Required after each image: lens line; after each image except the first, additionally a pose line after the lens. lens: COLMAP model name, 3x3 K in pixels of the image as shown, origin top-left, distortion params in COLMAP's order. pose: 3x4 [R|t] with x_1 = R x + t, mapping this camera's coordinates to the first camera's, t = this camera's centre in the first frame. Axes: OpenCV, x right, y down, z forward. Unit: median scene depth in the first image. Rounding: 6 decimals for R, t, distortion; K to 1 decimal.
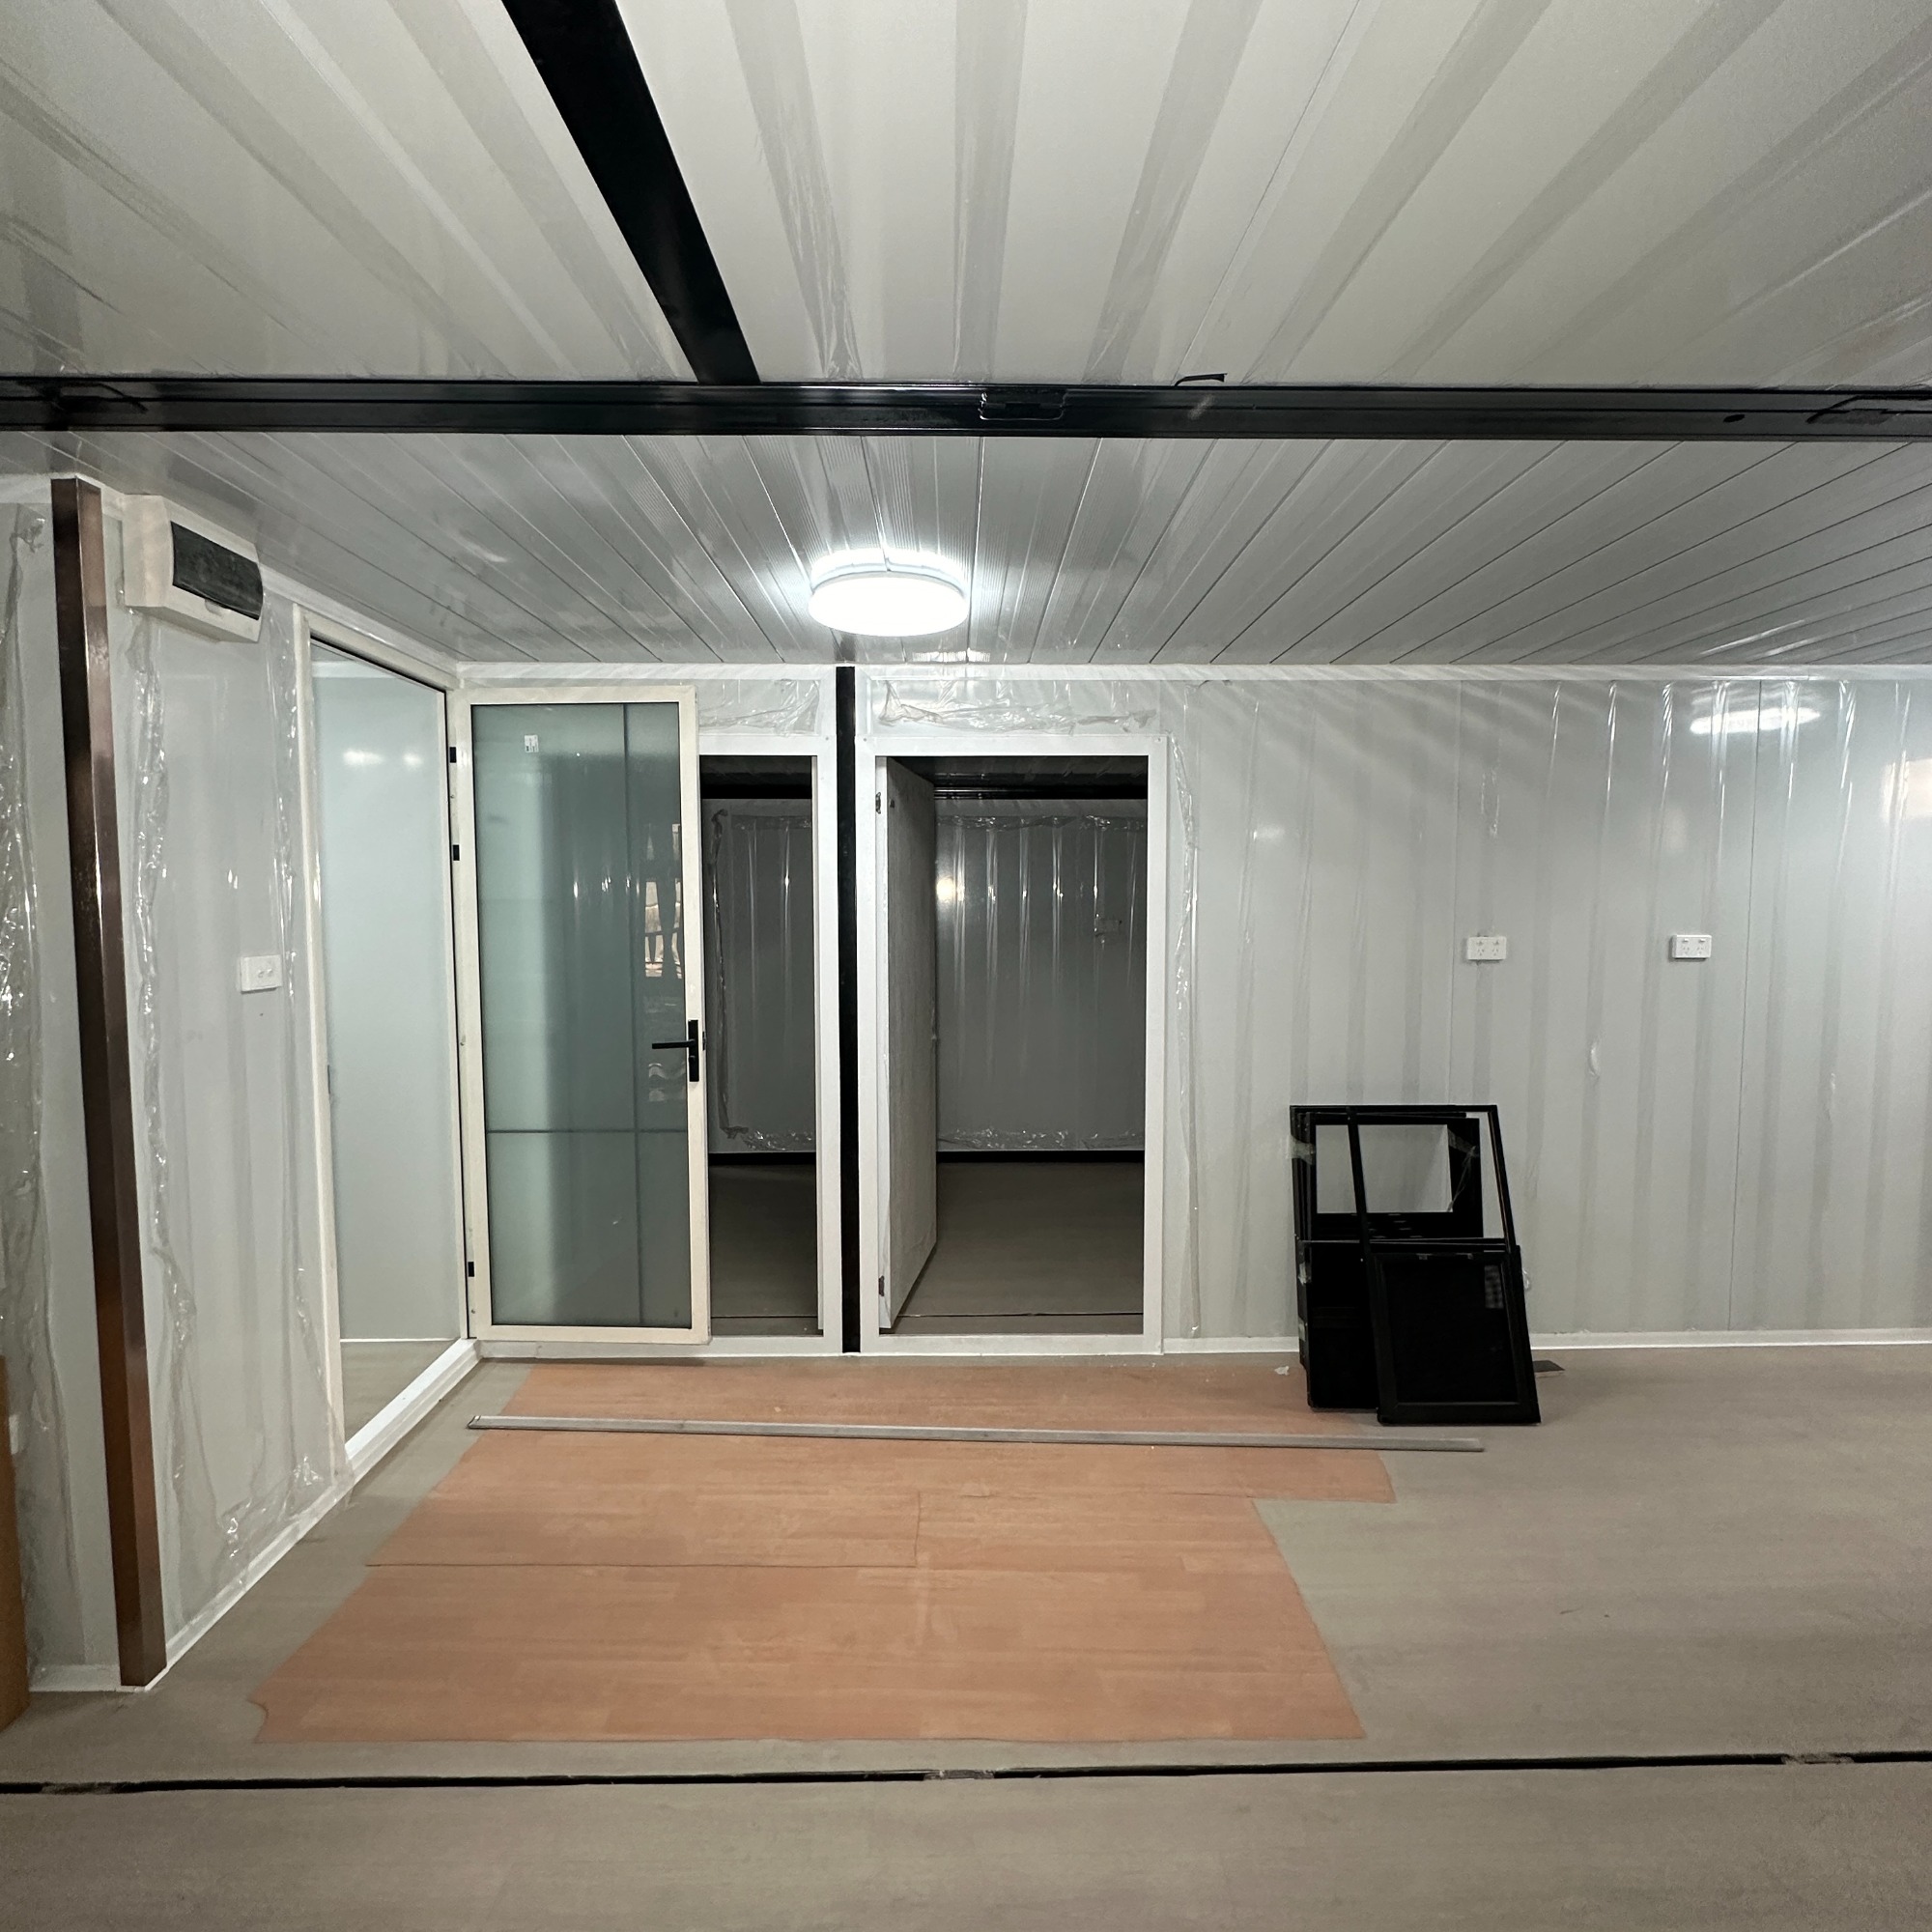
lens RADIAL K [[1031.2, 0, 966.0], [0, 1031.2, 966.0], [0, 0, 1]] dist [0.002303, 0.000086]
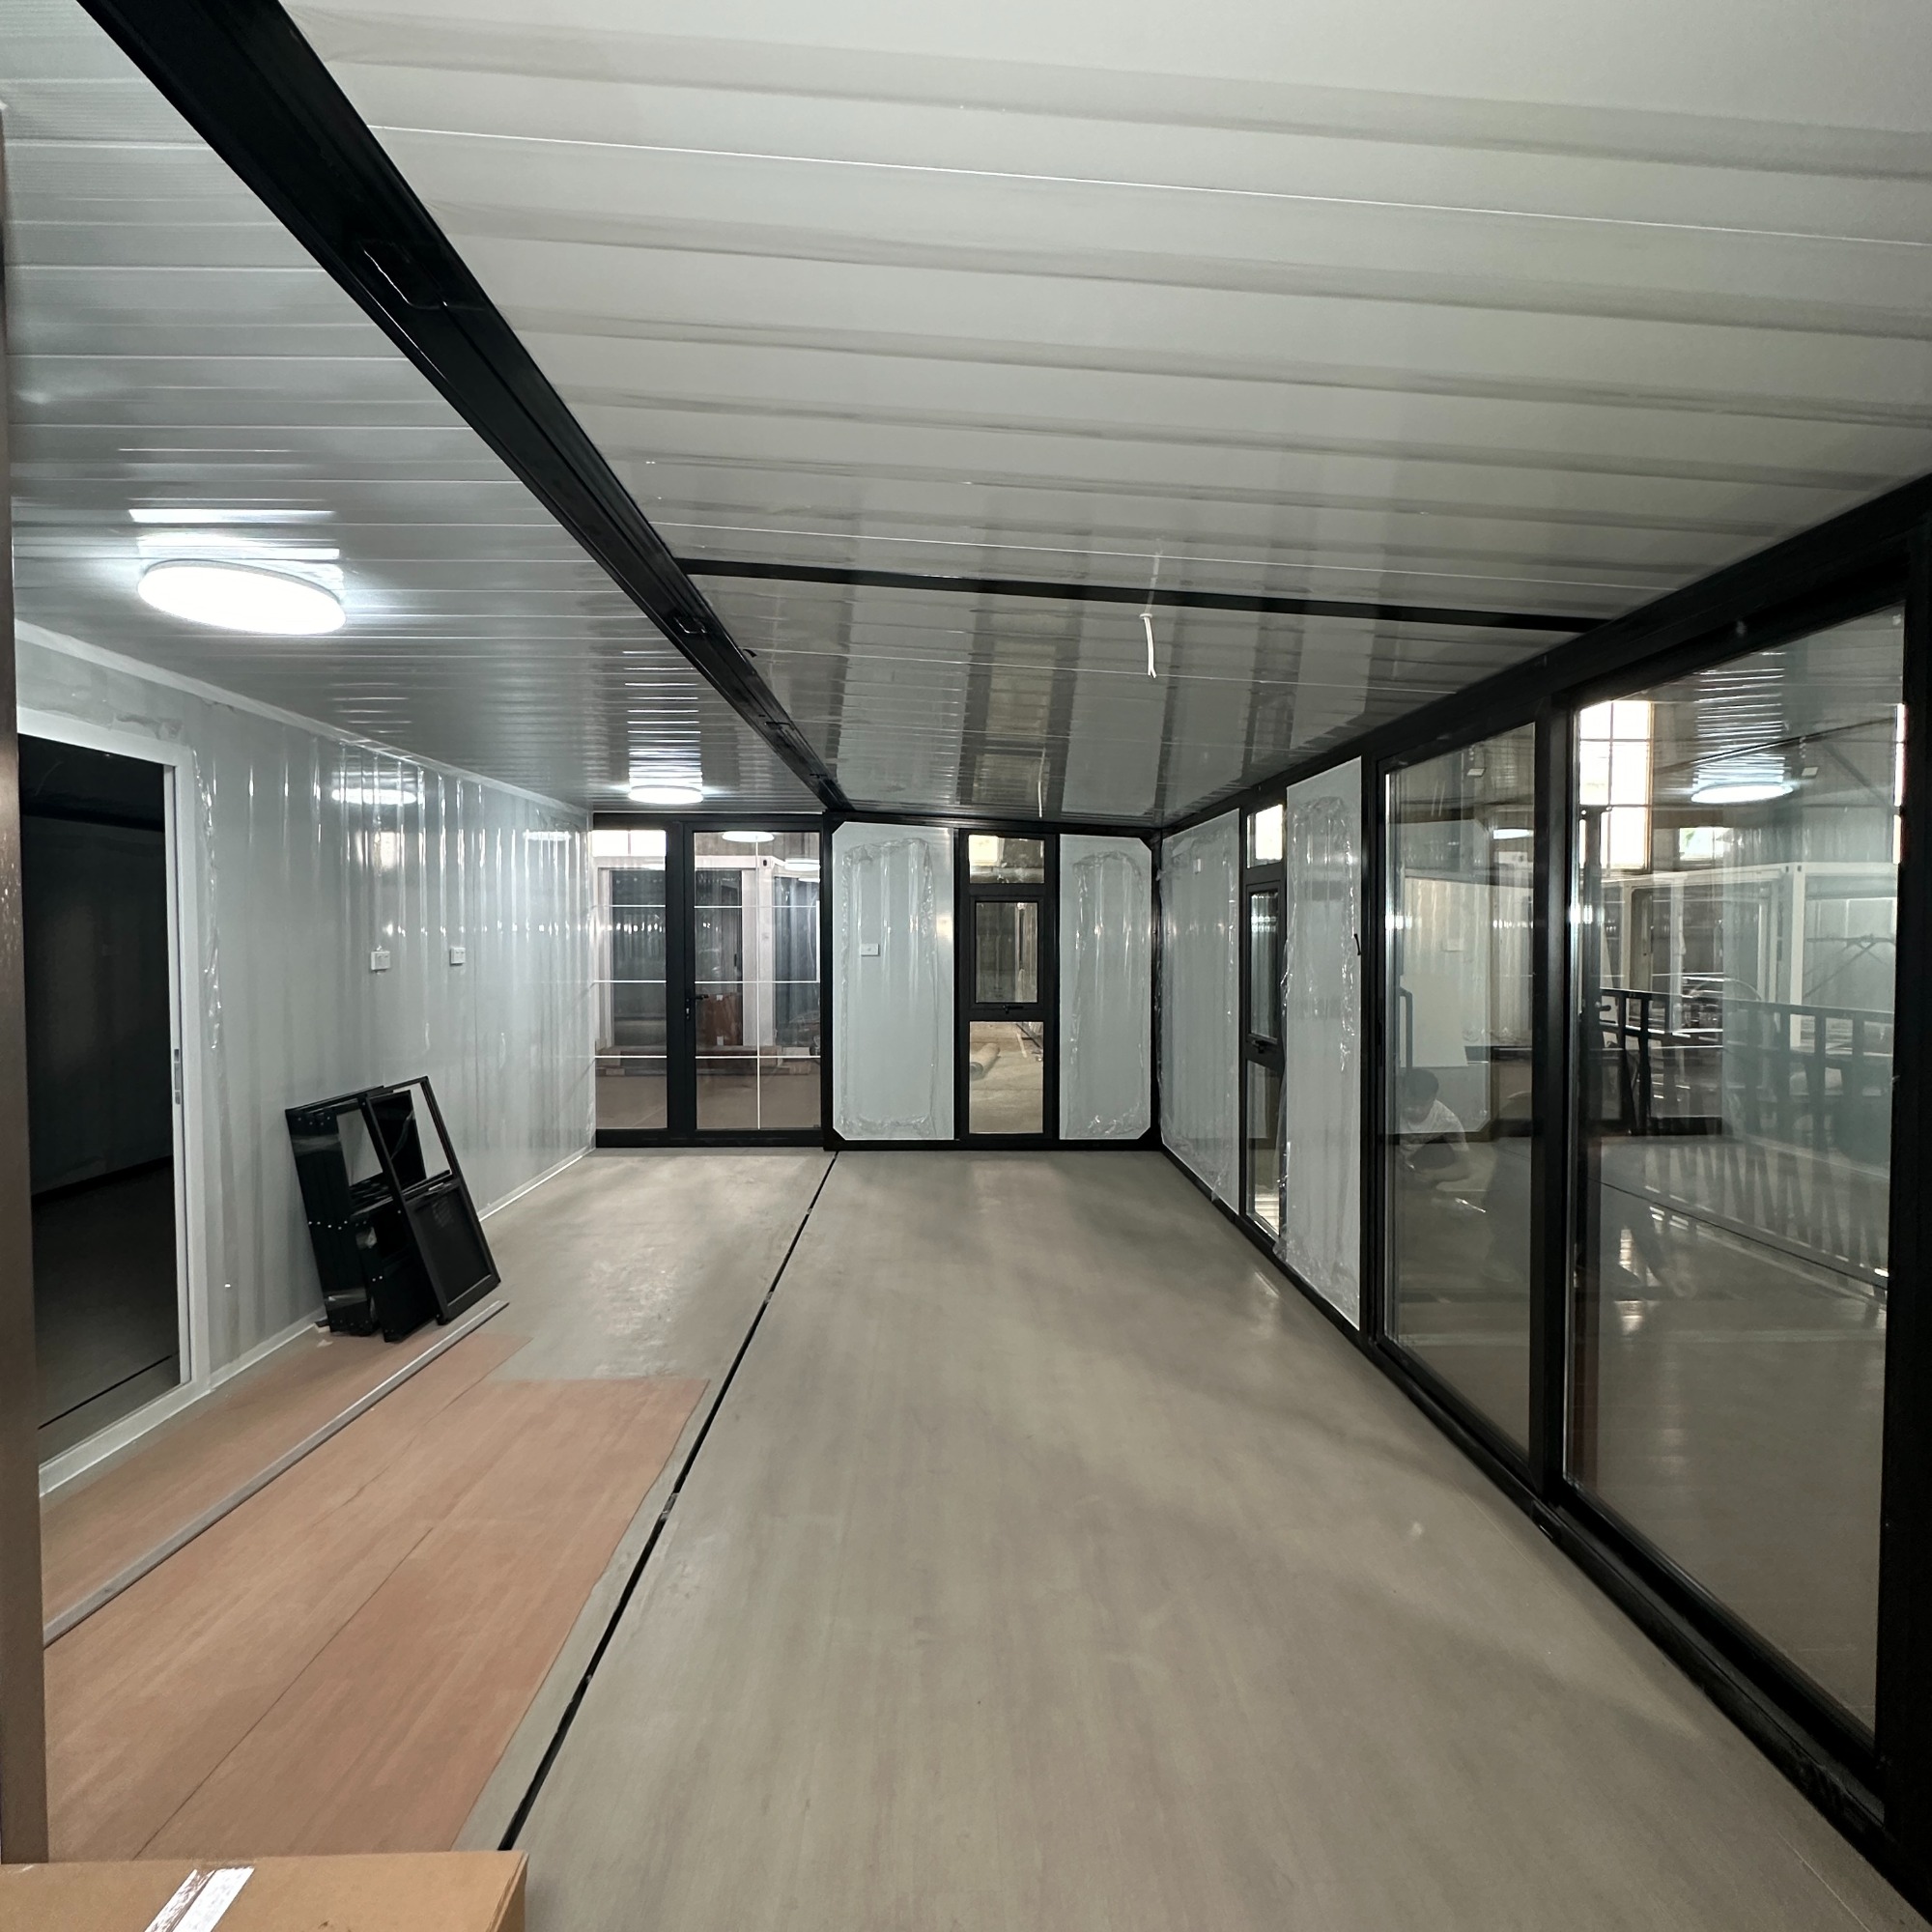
lens RADIAL K [[1031.2, 0, 966.0], [0, 1031.2, 966.0], [0, 0, 1]] dist [0.002303, 0.000086]
pose [[-0.007836, -0.027939, 0.999579, -0.806914], [0.065746, 0.997432, 0.028395, 0.000681], [-0.997806, 0.065941, -0.005979, 0.295628]]
